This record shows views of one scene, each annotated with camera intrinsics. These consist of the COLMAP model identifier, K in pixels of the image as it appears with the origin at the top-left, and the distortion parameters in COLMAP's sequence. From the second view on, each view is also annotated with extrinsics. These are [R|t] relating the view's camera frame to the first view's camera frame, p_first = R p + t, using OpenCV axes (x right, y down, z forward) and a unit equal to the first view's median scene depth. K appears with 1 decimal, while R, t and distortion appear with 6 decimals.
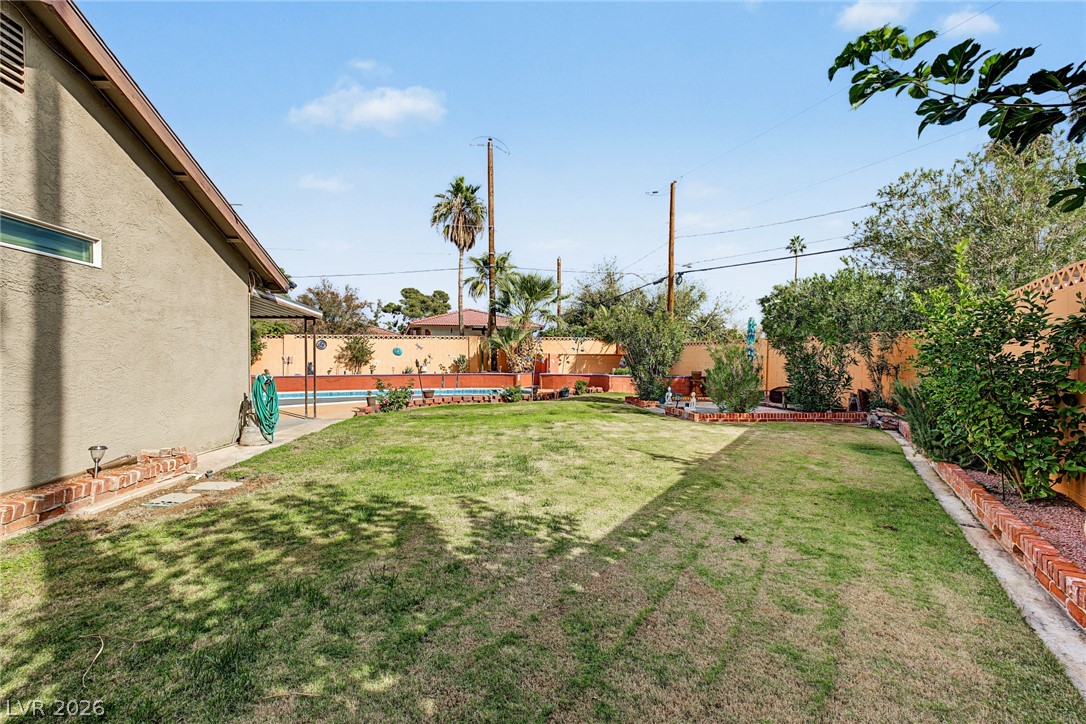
lens RADIAL K [[455.6, 0, 536.4], [0, 455.6, 359.0], [0, 0, 1]] dist [0.009895, -0.000456]
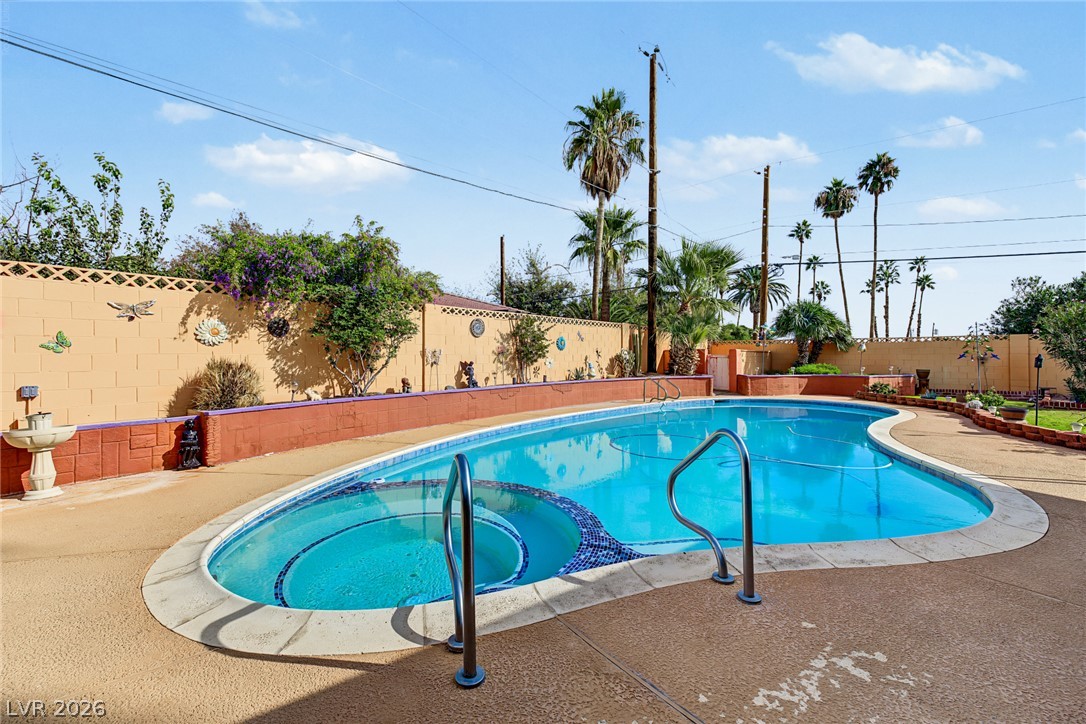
lens RADIAL K [[455.6, 0, 536.4], [0, 455.6, 359.0], [0, 0, 1]] dist [0.009895, -0.000456]
pose [[0.850334, -0.004680, 0.526223, -0.629553], [0.004988, 0.999987, 0.000833, 0.003341], [-0.526220, 0.001916, 0.850346, 0.483914]]
